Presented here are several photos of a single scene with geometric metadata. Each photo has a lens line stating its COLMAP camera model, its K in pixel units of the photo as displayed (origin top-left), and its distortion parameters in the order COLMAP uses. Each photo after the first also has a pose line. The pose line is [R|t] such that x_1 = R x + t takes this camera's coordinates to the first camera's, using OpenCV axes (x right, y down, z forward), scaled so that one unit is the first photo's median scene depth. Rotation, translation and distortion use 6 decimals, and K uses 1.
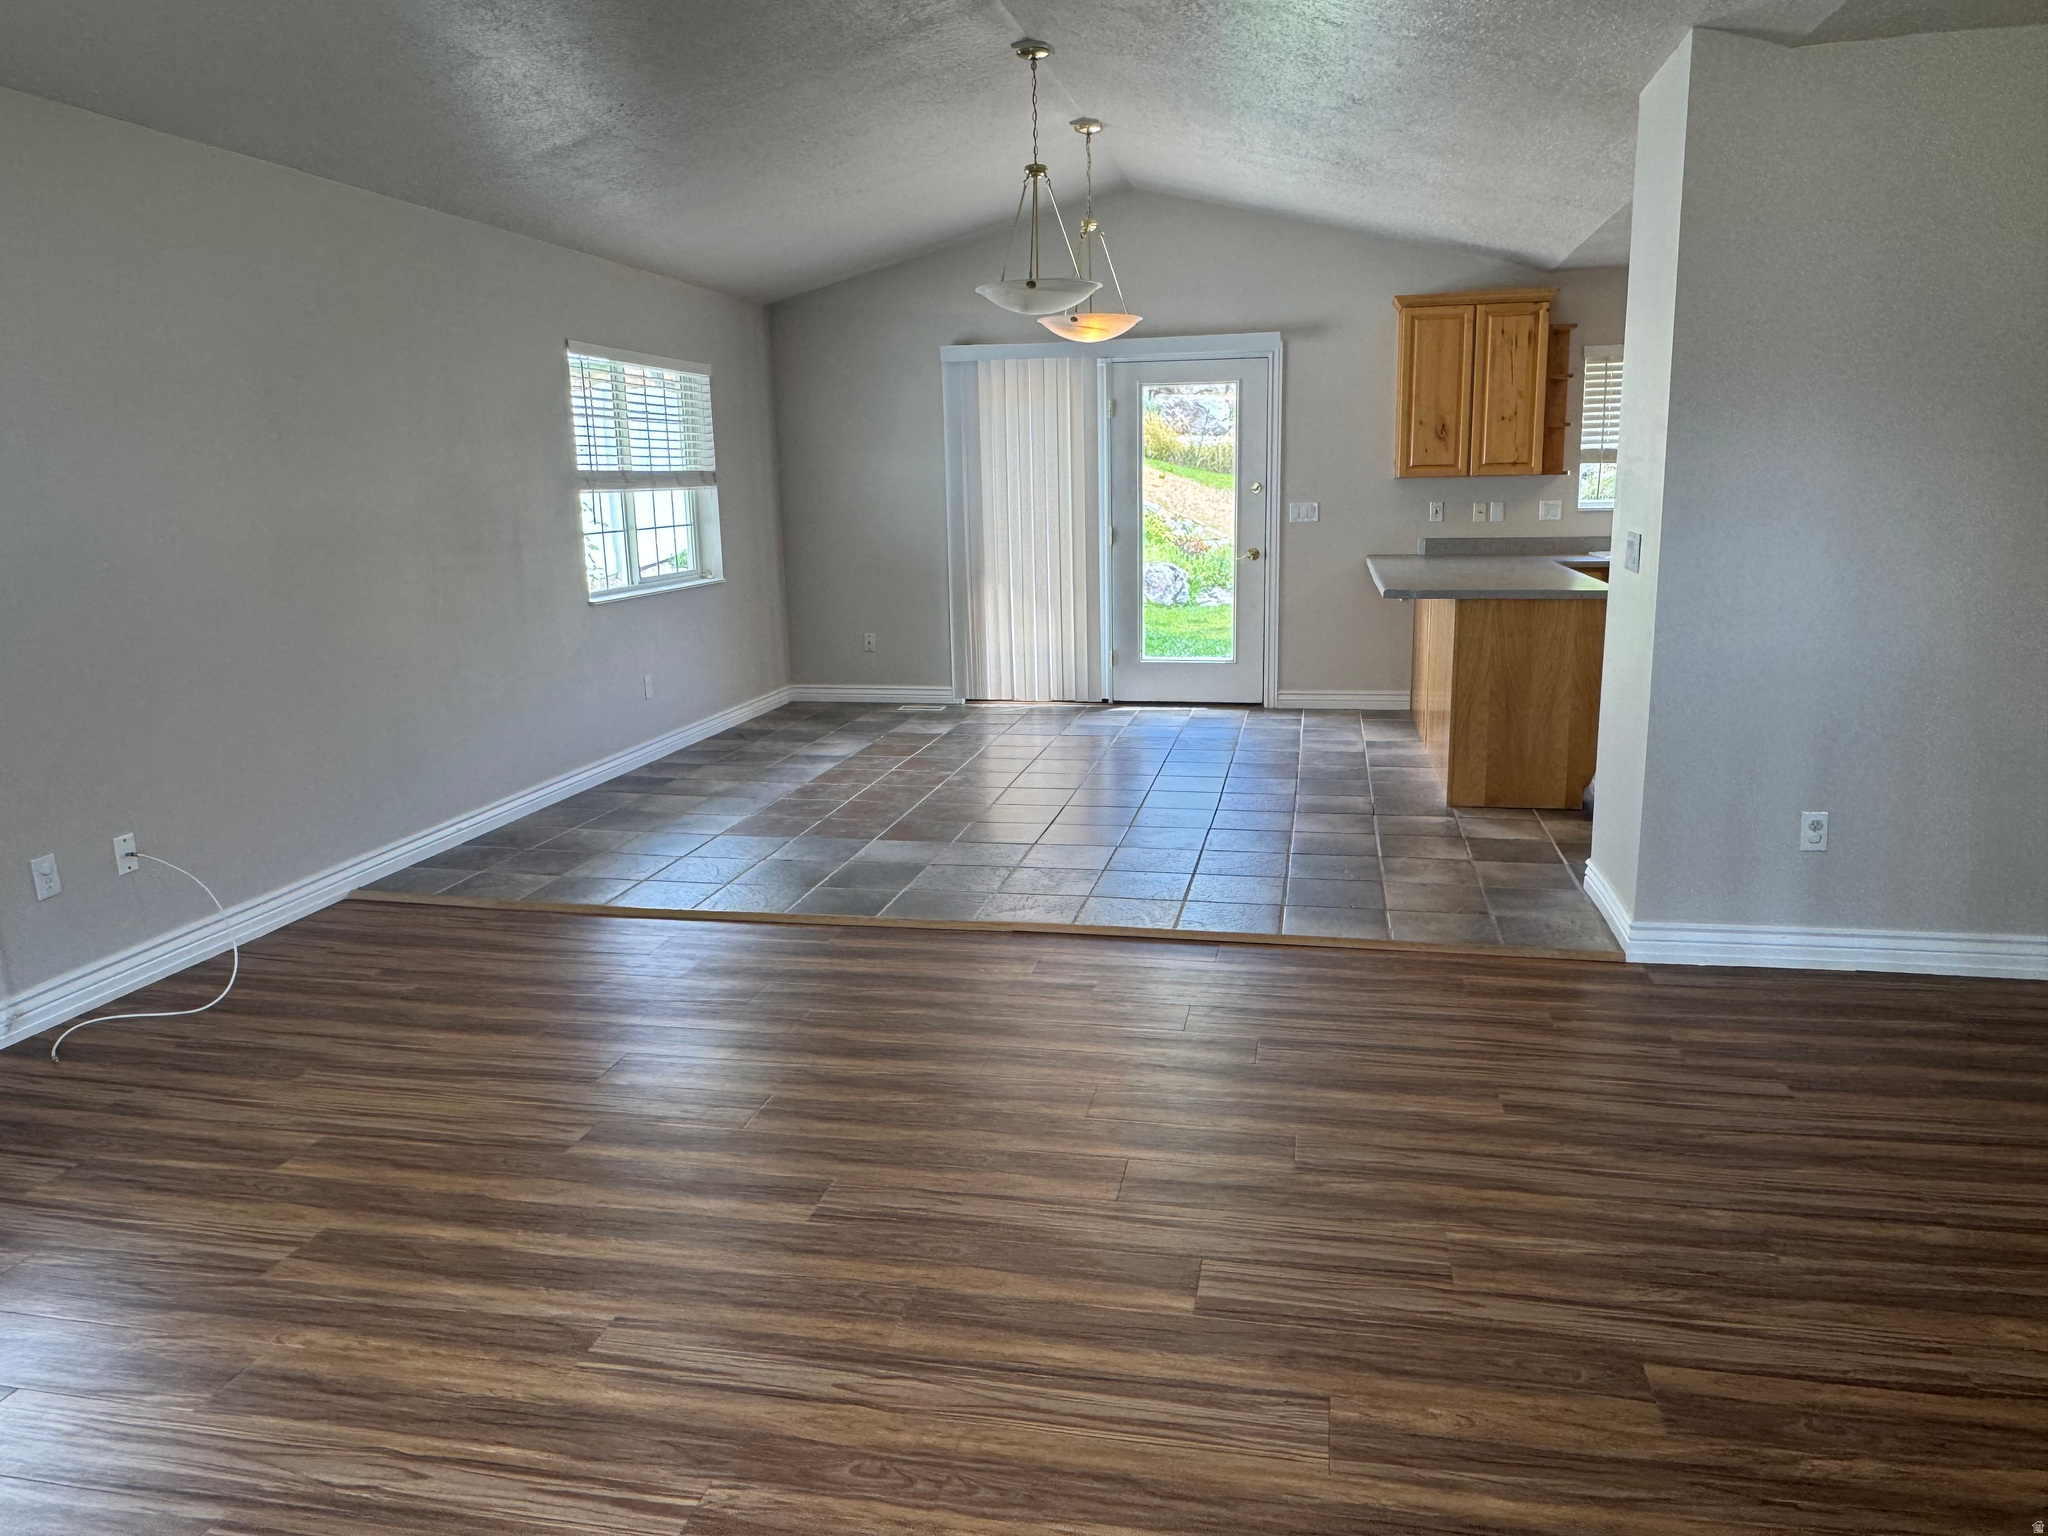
lens RADIAL K [[1387.4, 0, 1027.9], [0, 1387.4, 768.1], [0, 0, 1]] dist [-0.004551, 0.000006]
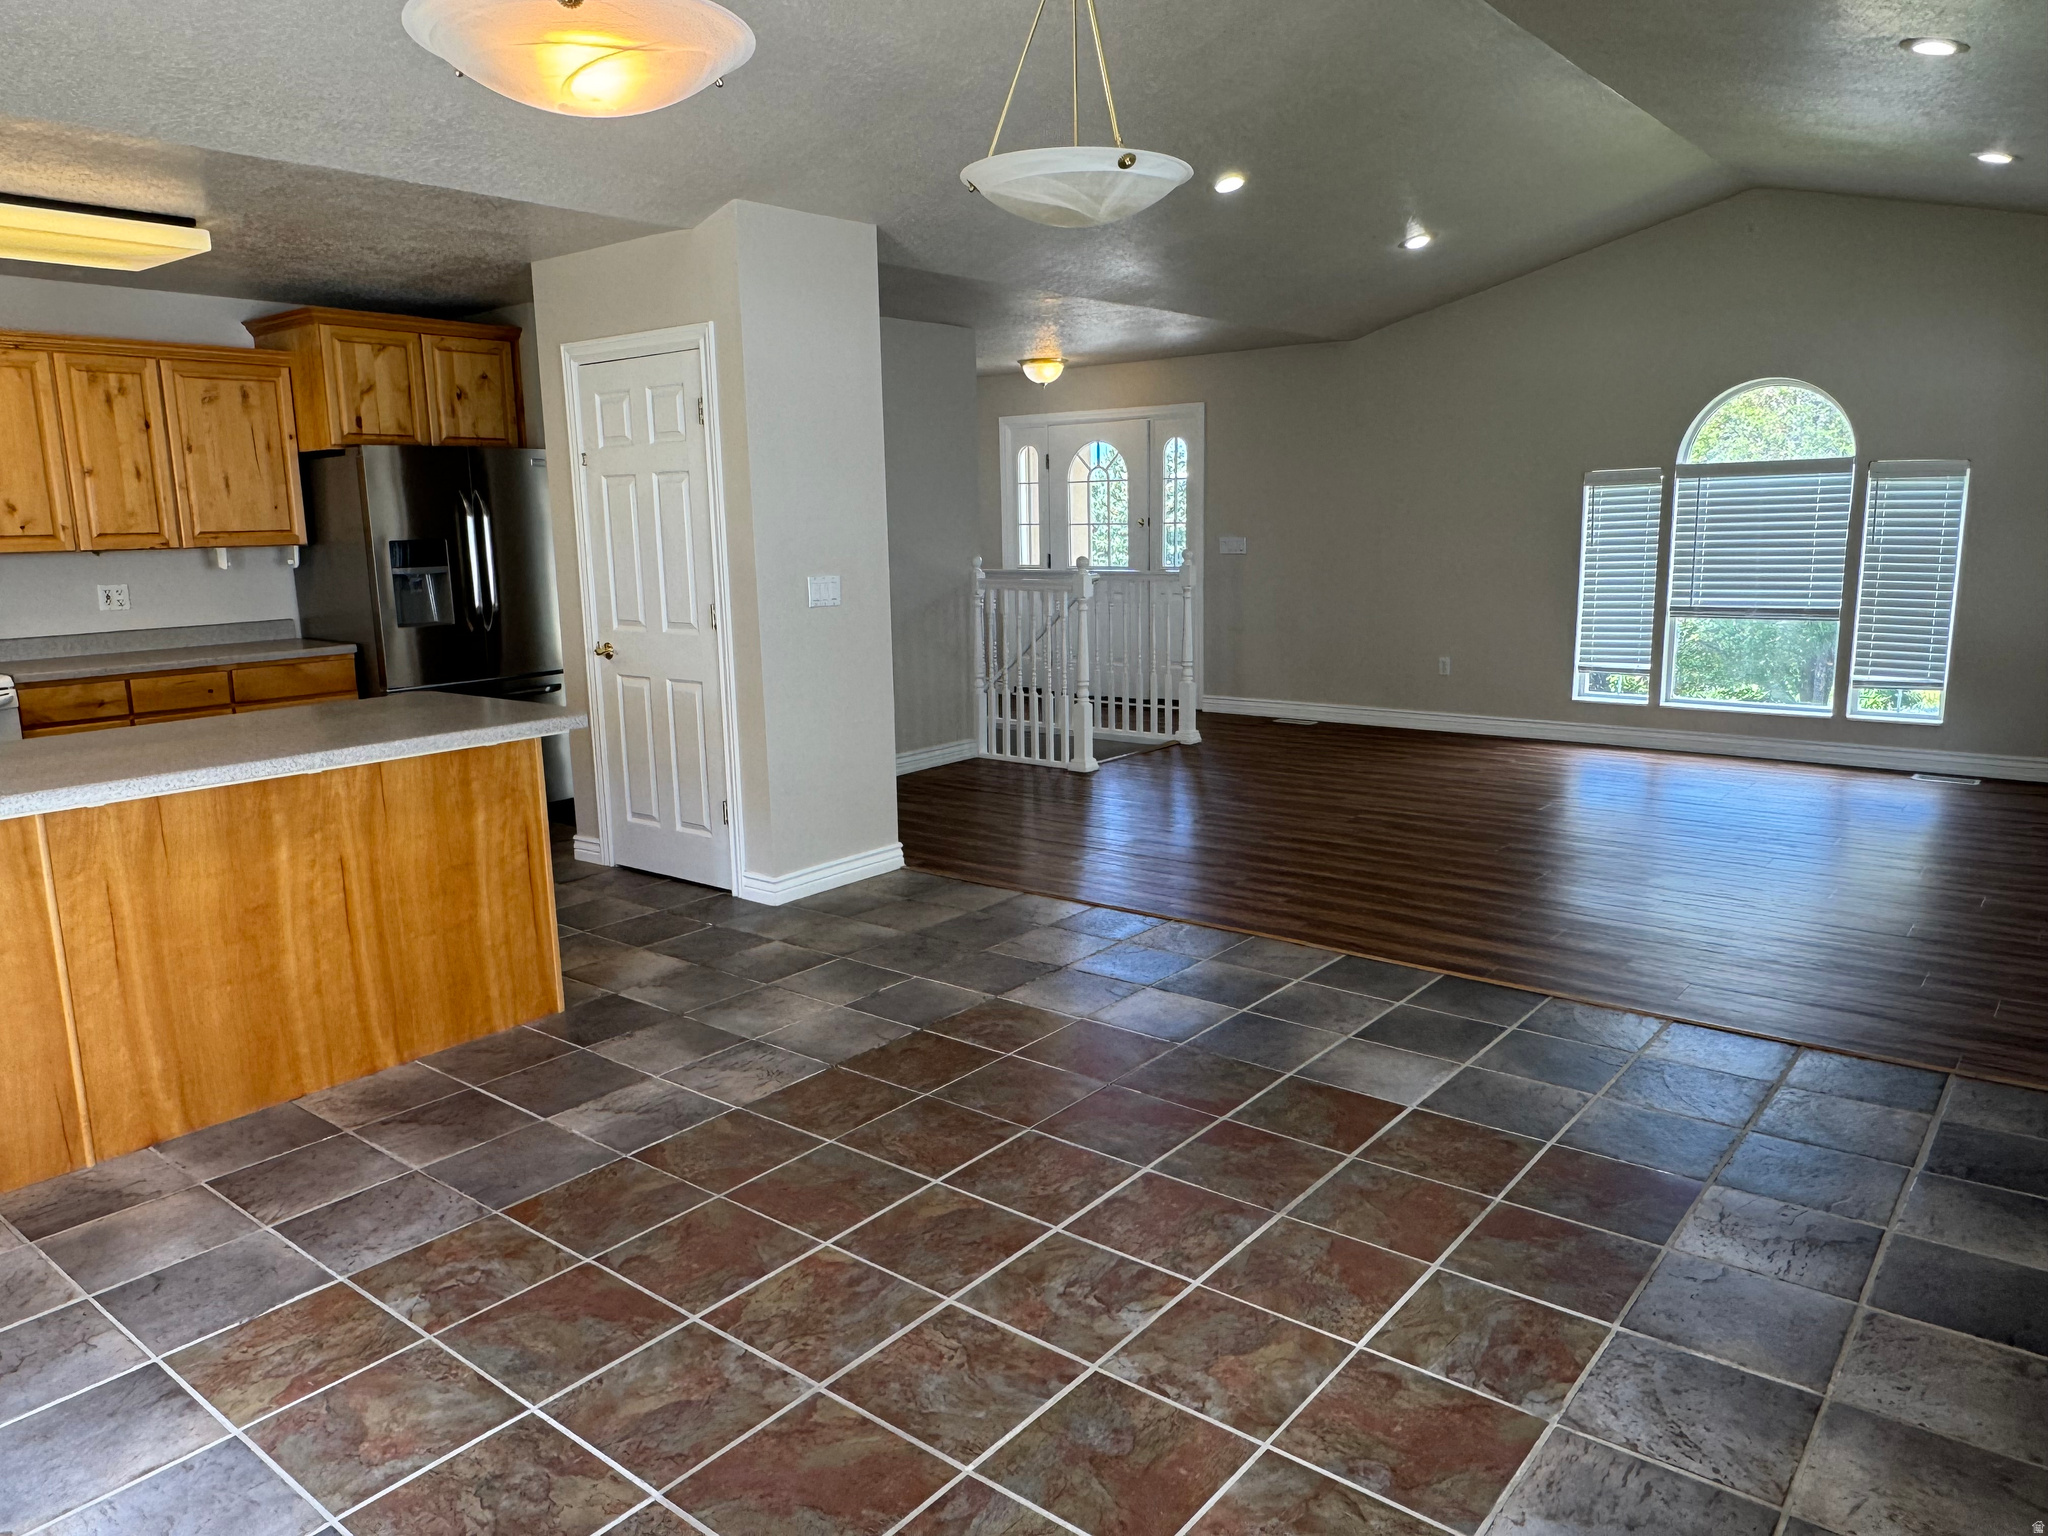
lens RADIAL K [[1400.4, 0, 1024.0], [0, 1400.4, 768.0], [0, 0, 1]] dist [-0.003639, 0.000946]
pose [[-0.891171, -0.041417, 0.451772, -0.196987], [0.133202, 0.928045, 0.347836, -0.272936], [-0.433671, 0.370158, -0.821530, 1.302604]]
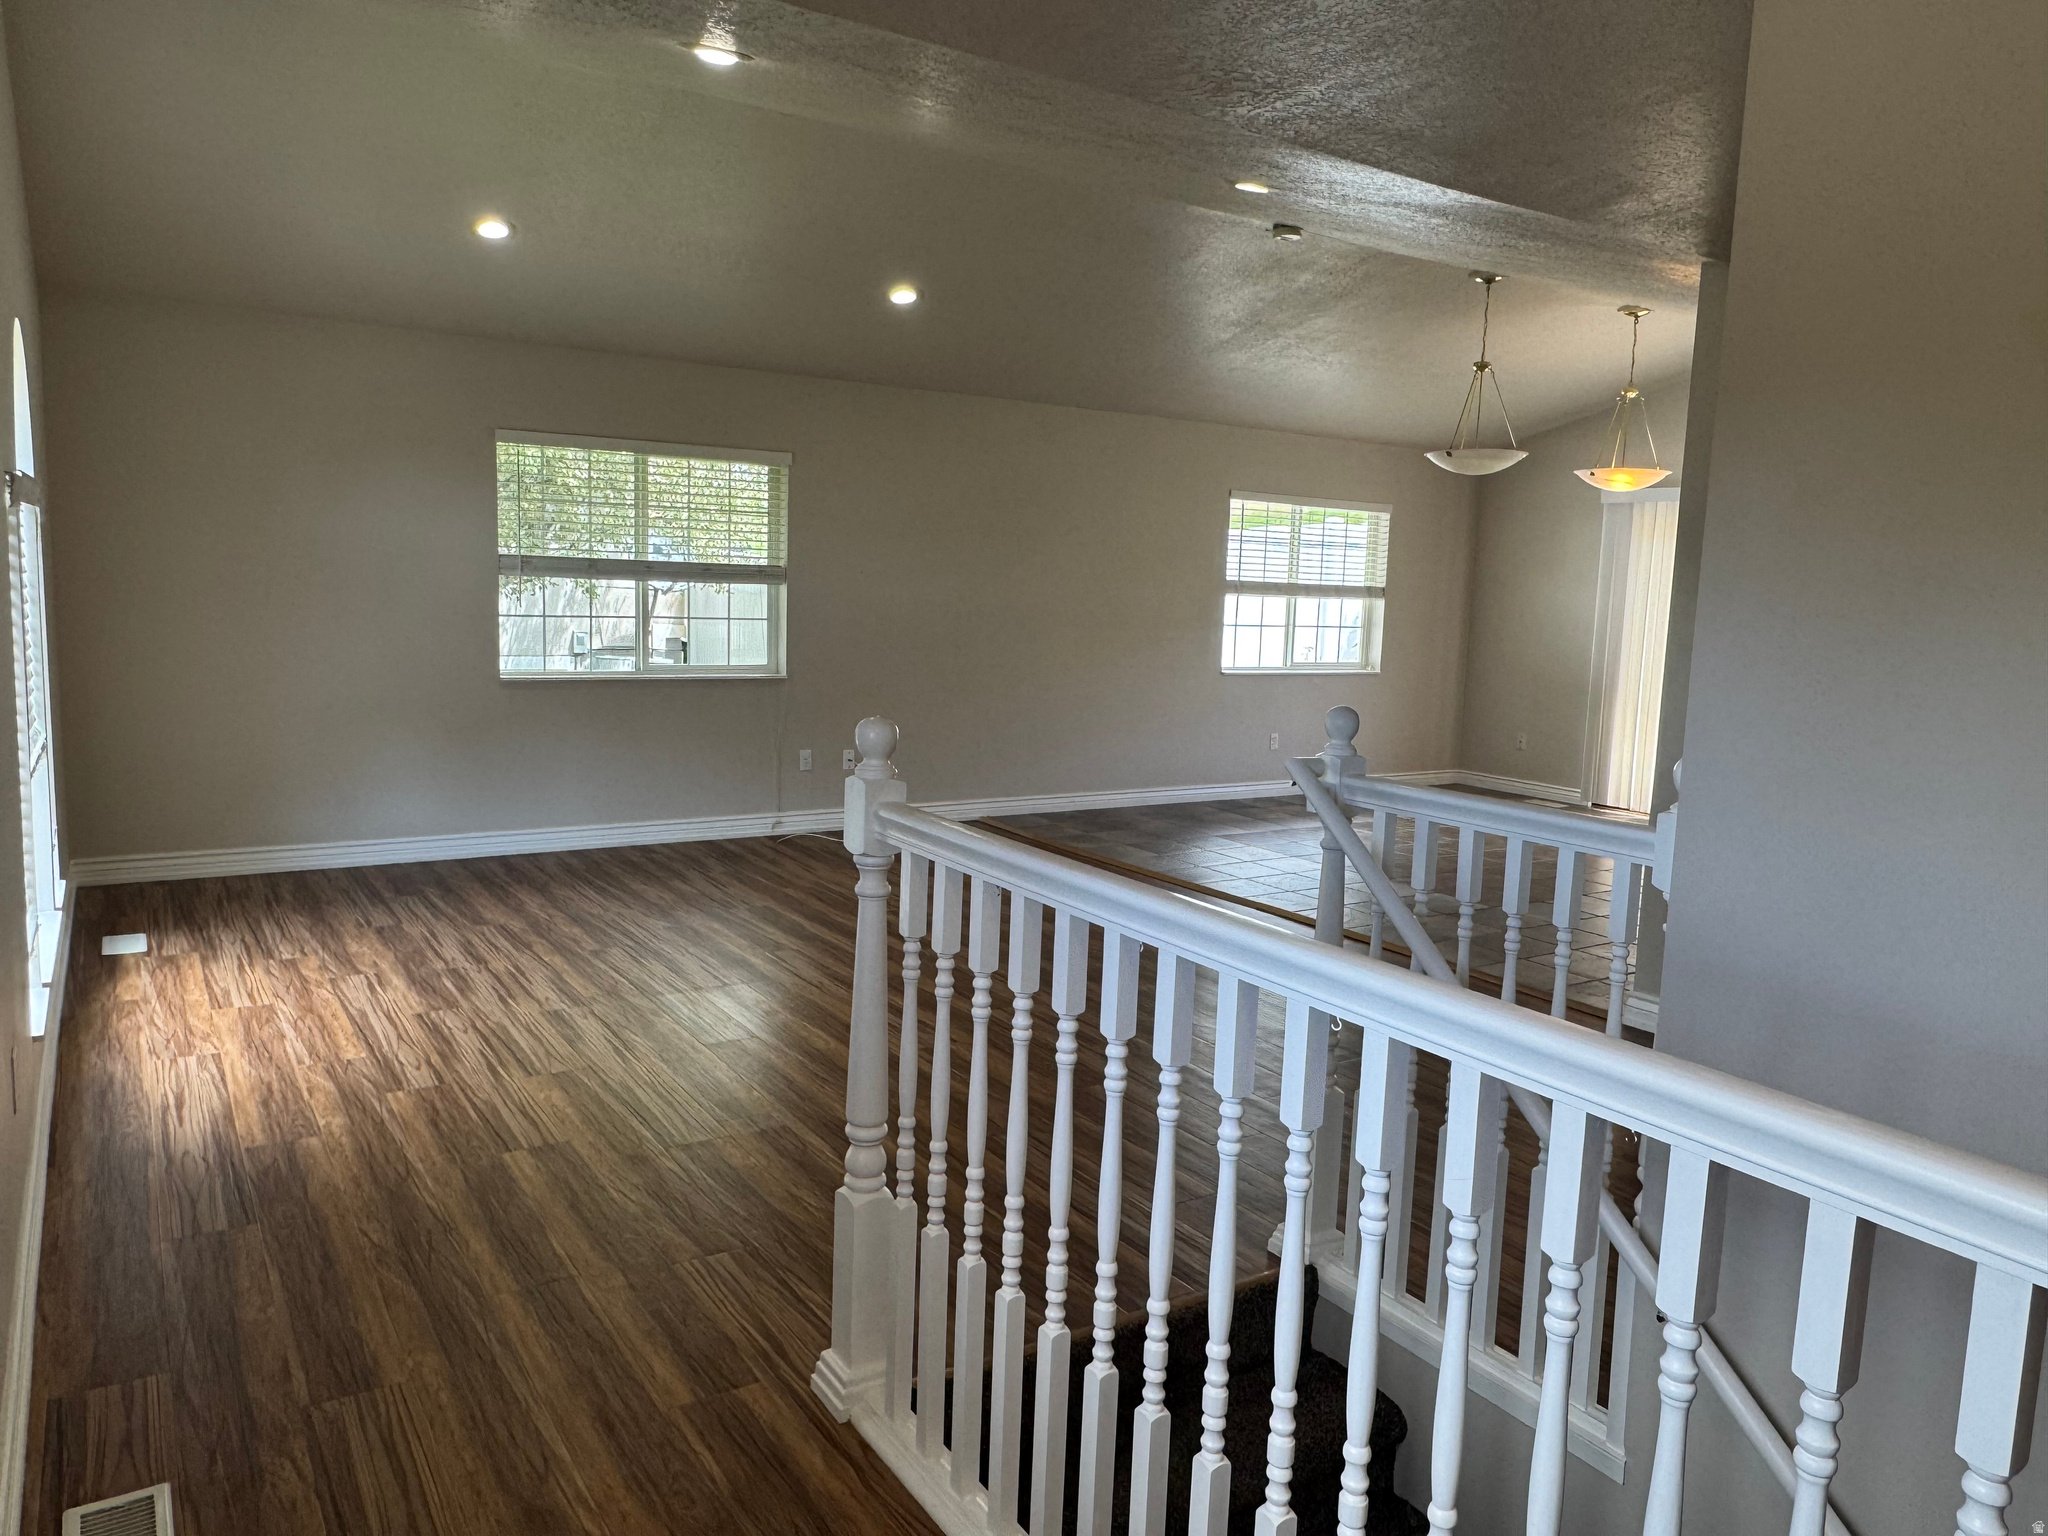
lens RADIAL K [[1387.4, 0, 1027.9], [0, 1387.4, 768.1], [0, 0, 1]] dist [-0.004551, 0.000006]
pose [[0.708681, 0.138620, -0.691777, 0.536847], [-0.194909, 0.980816, -0.003133, 0.019165], [0.678072, 0.137053, 0.722104, -0.140137]]
